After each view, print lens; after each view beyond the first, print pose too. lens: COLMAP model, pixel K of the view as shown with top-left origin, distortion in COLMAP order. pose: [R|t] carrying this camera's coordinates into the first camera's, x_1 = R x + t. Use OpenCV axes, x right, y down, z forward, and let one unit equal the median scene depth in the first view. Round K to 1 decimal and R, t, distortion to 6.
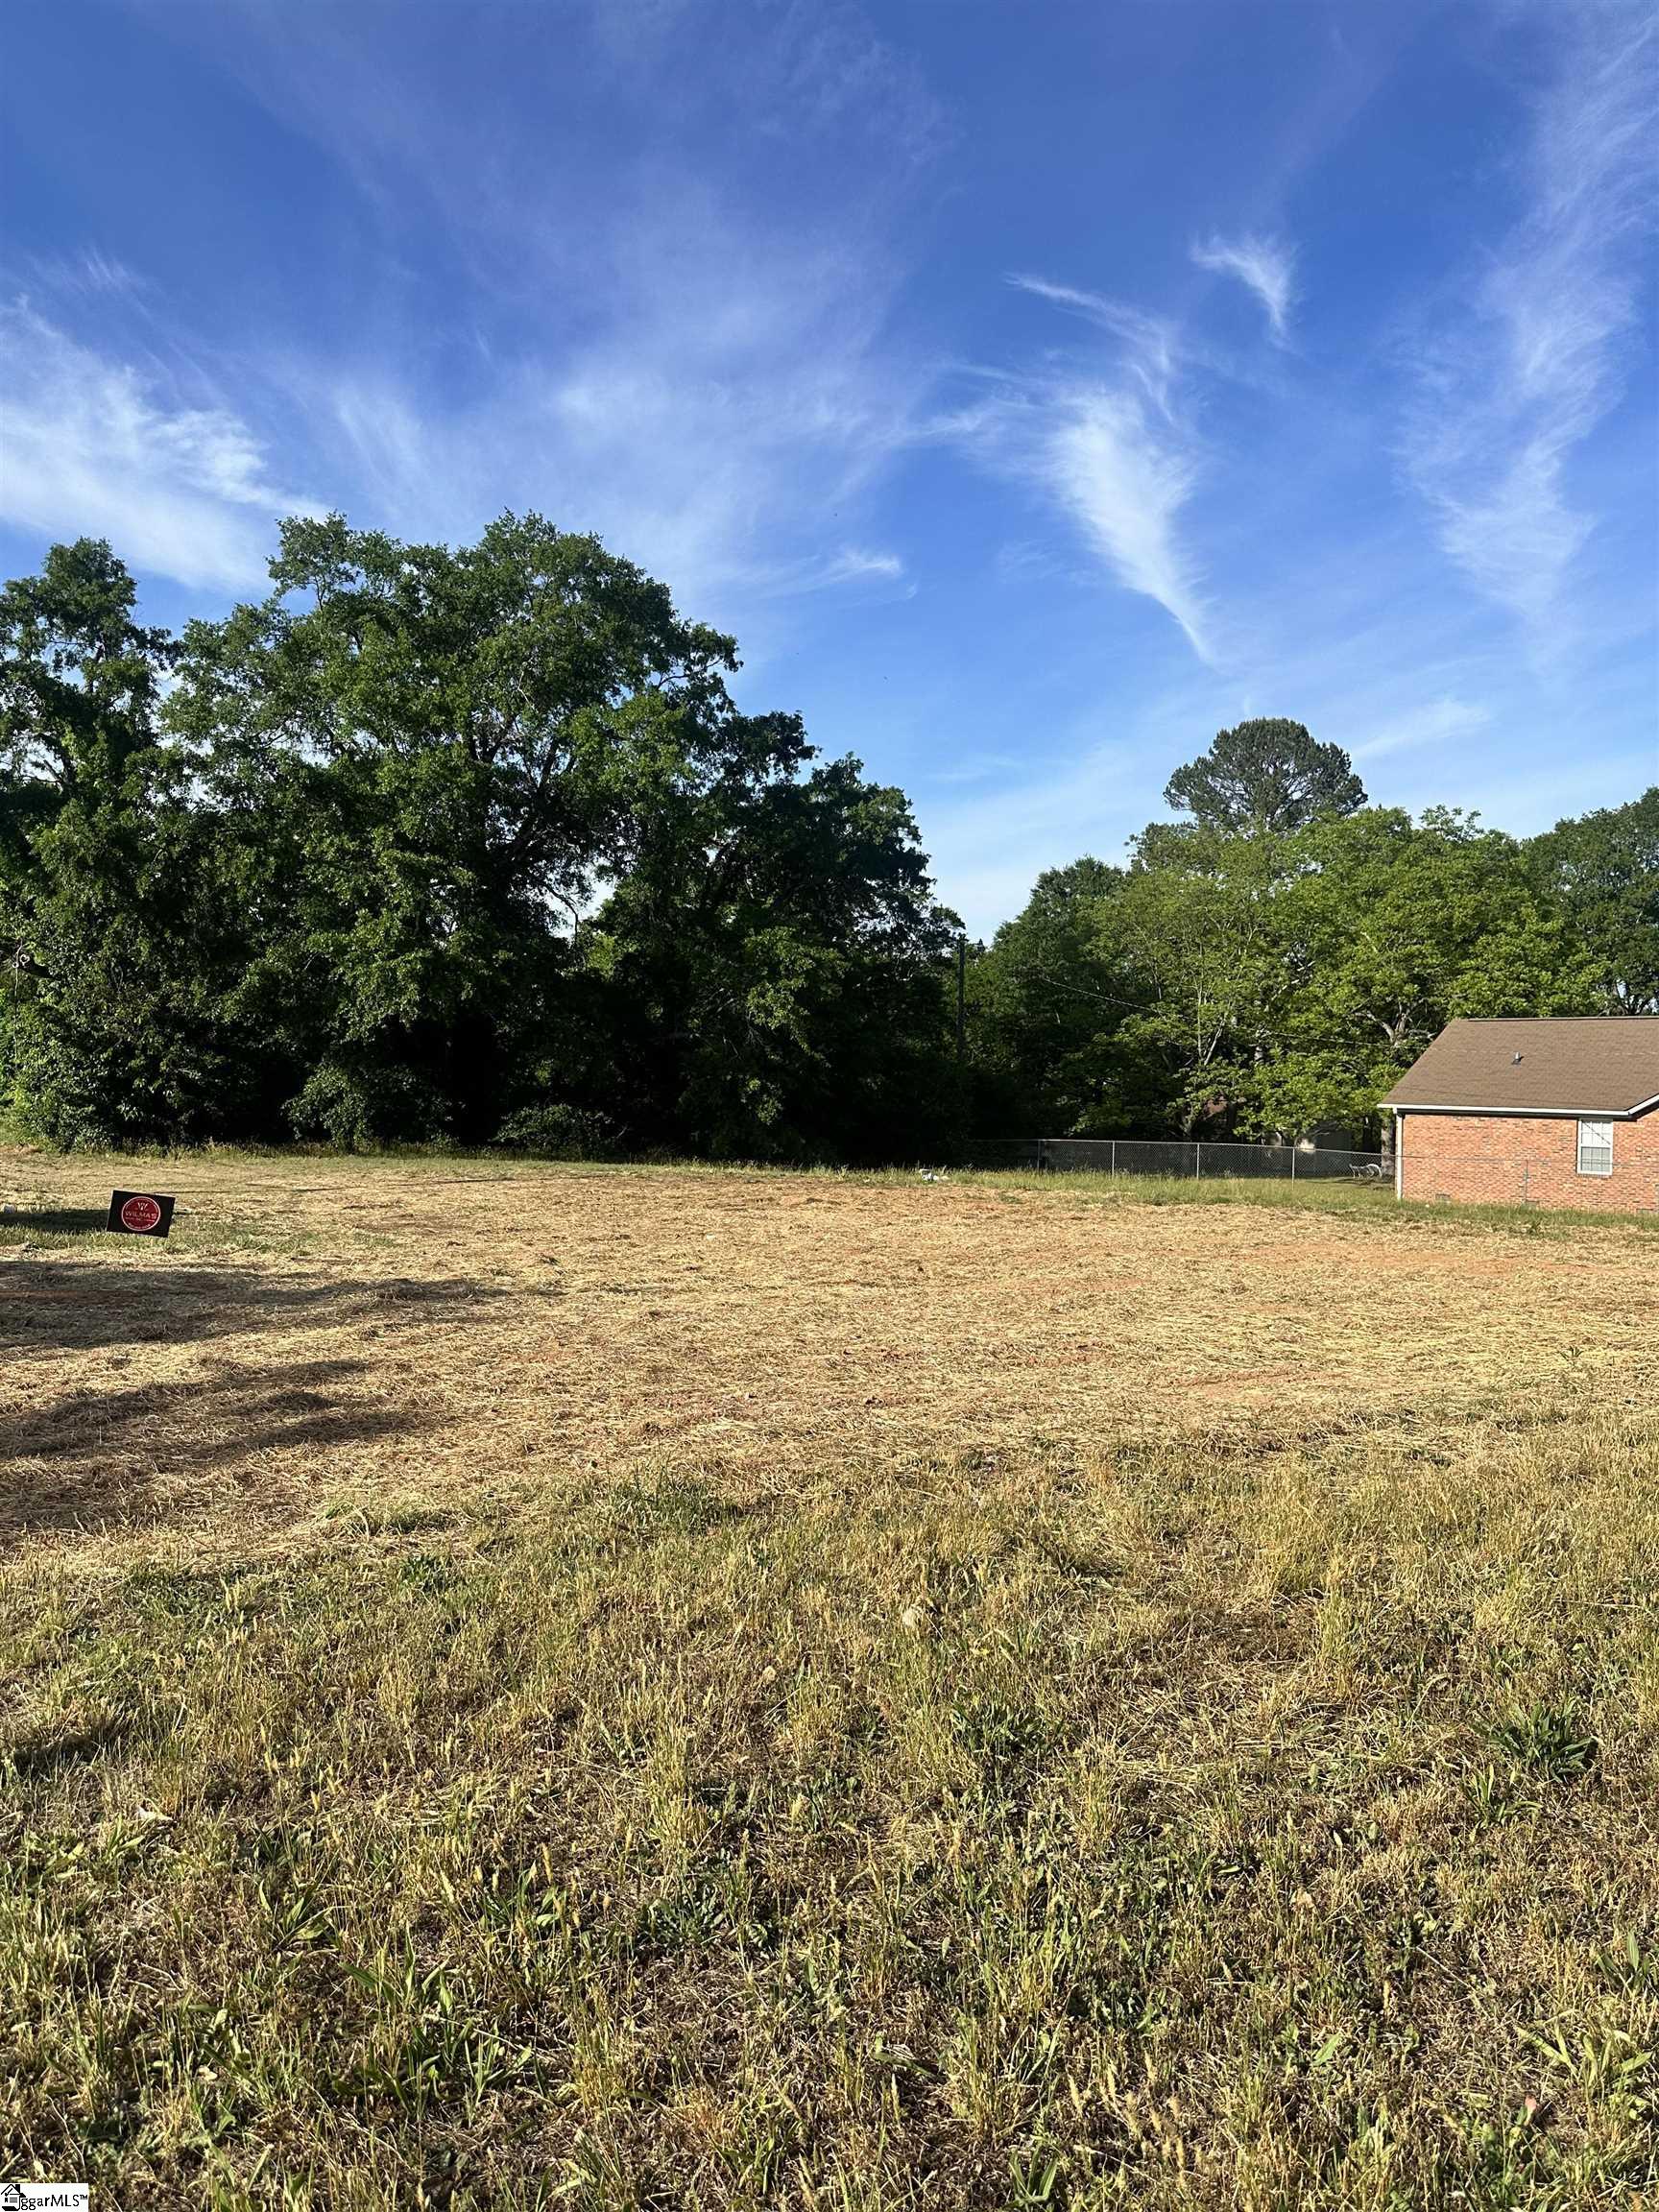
lens RADIAL K [[1566.3, 0, 807.9], [0, 1566.3, 1137.5], [0, 0, 1]] dist [0.049214, -0.039256]
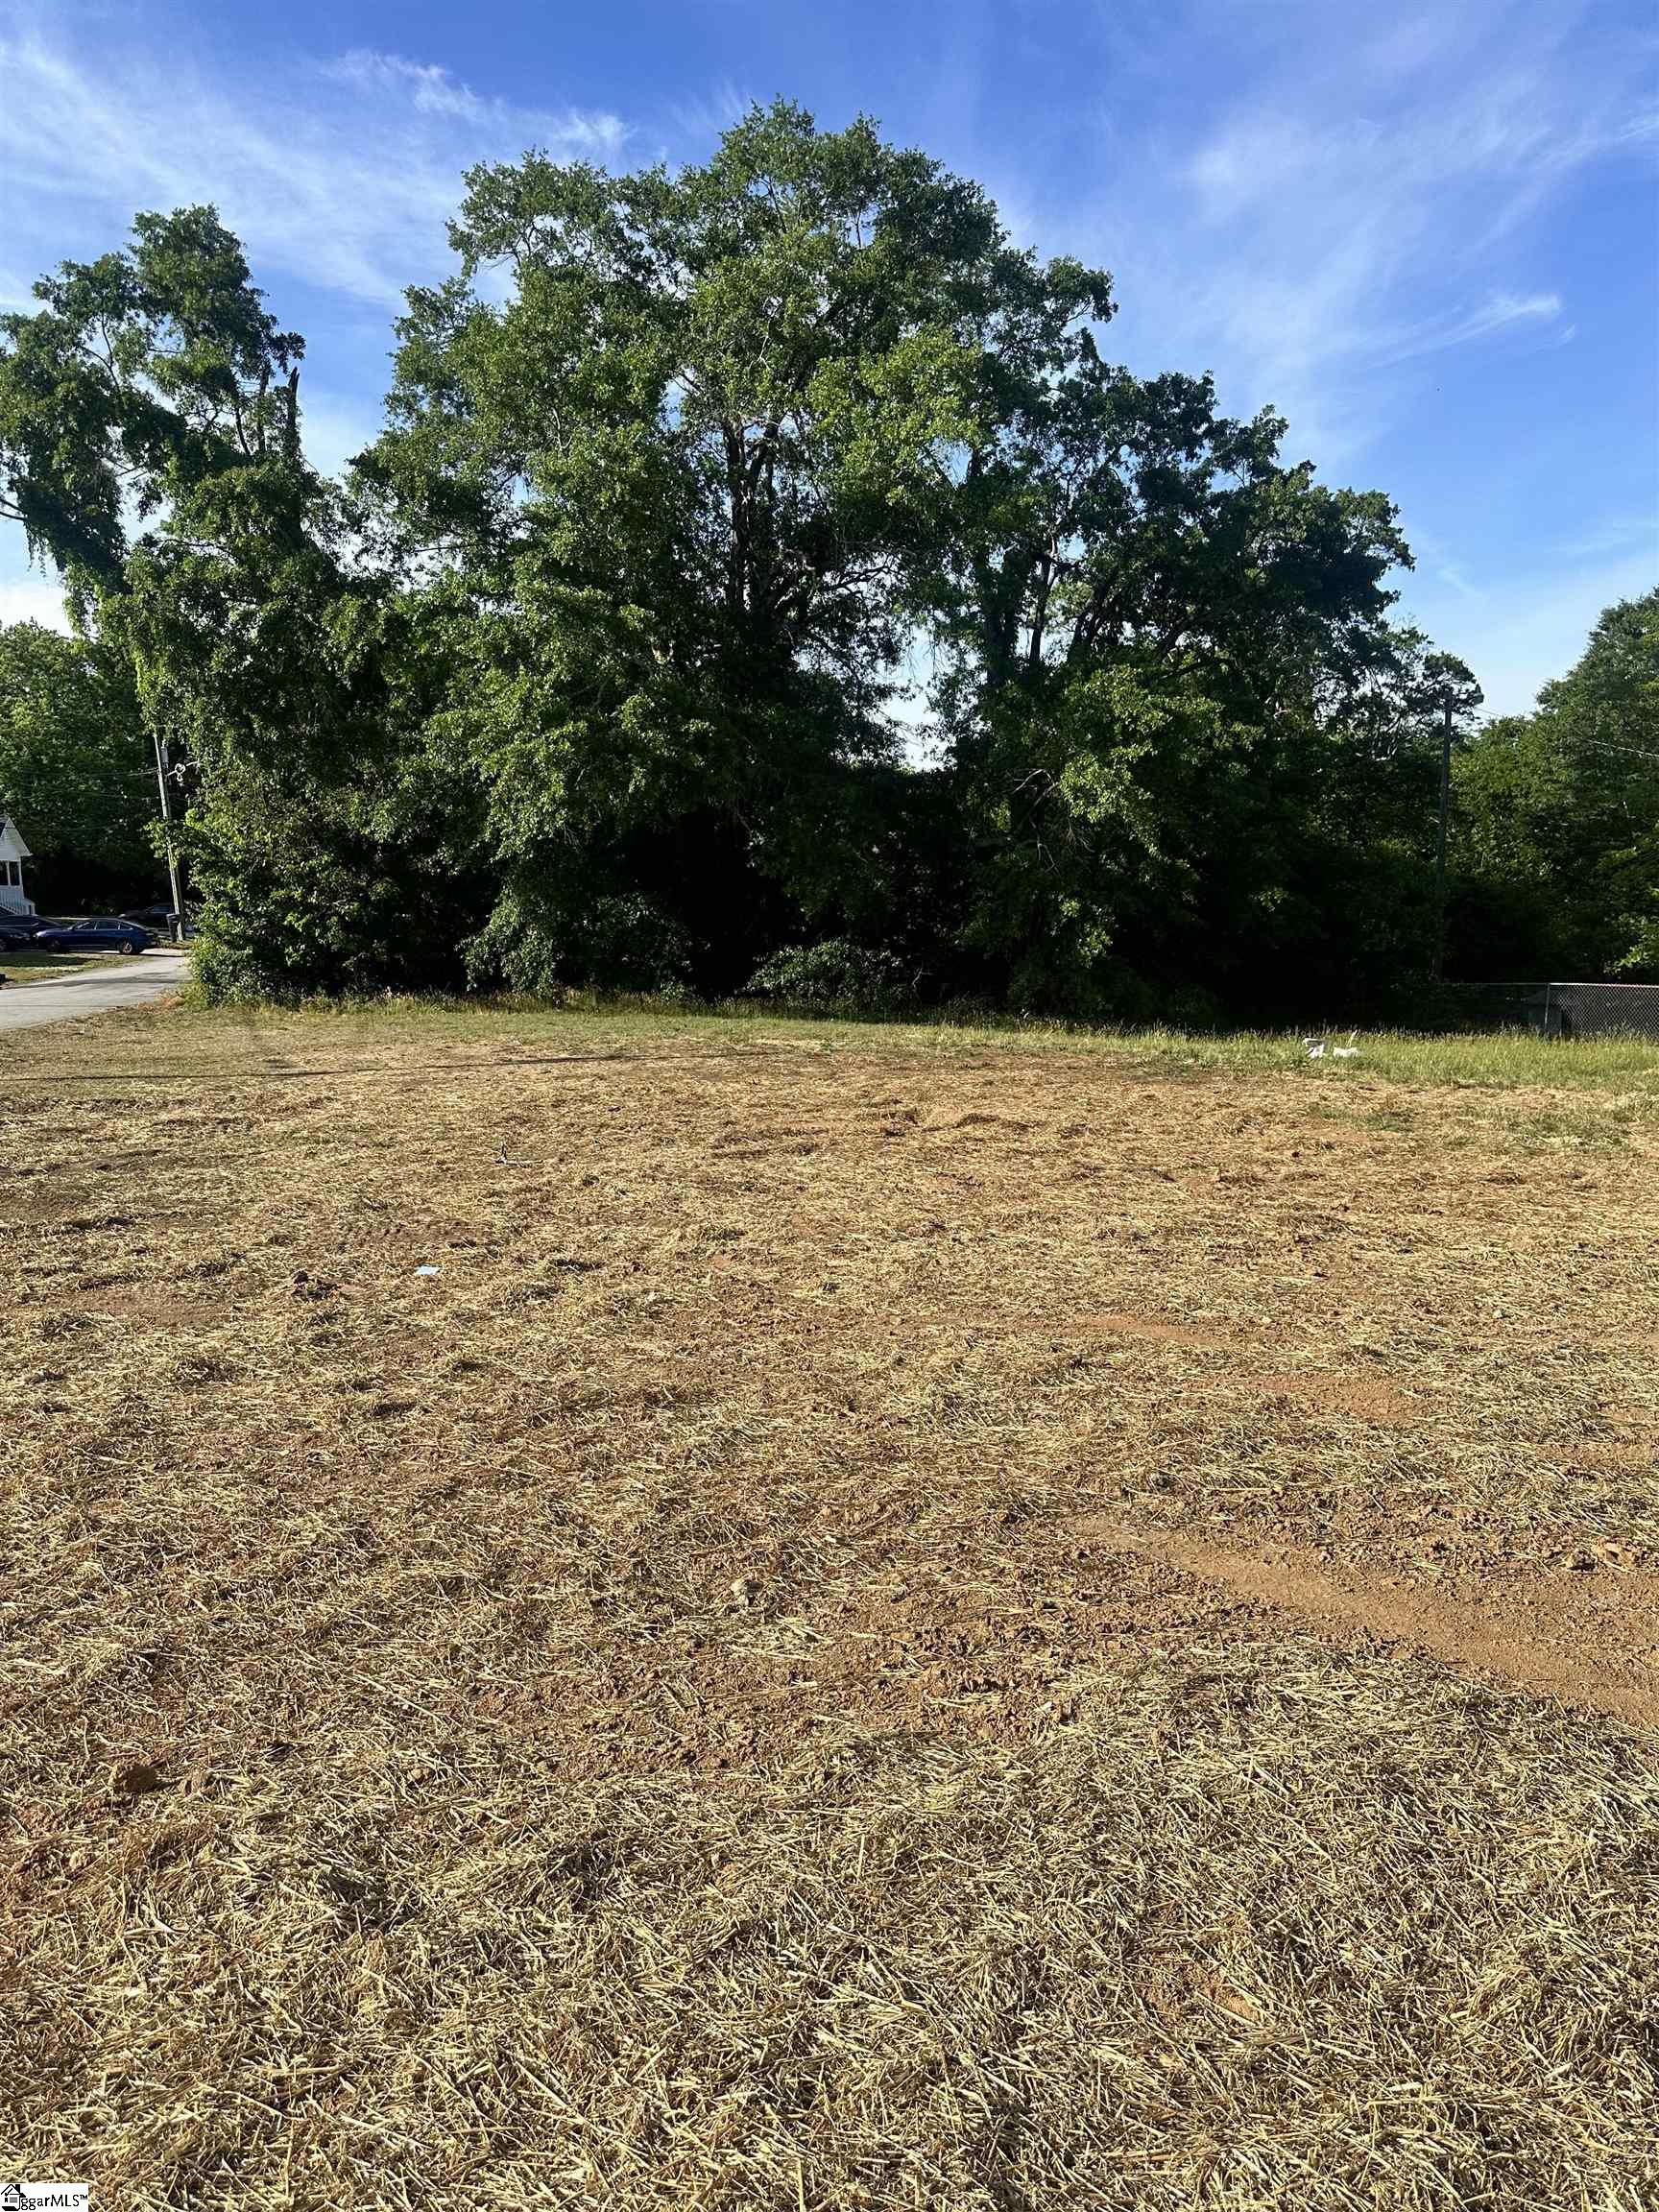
lens RADIAL K [[1566.3, 0, 785.7], [0, 1566.3, 1094.4], [0, 0, 1]] dist [0.049214, -0.039256]
pose [[0.943266, 0.020421, -0.331409, 0.042626], [0.007180, 0.996619, 0.081846, -0.005262], [0.331960, -0.079582, 0.939930, 0.176491]]
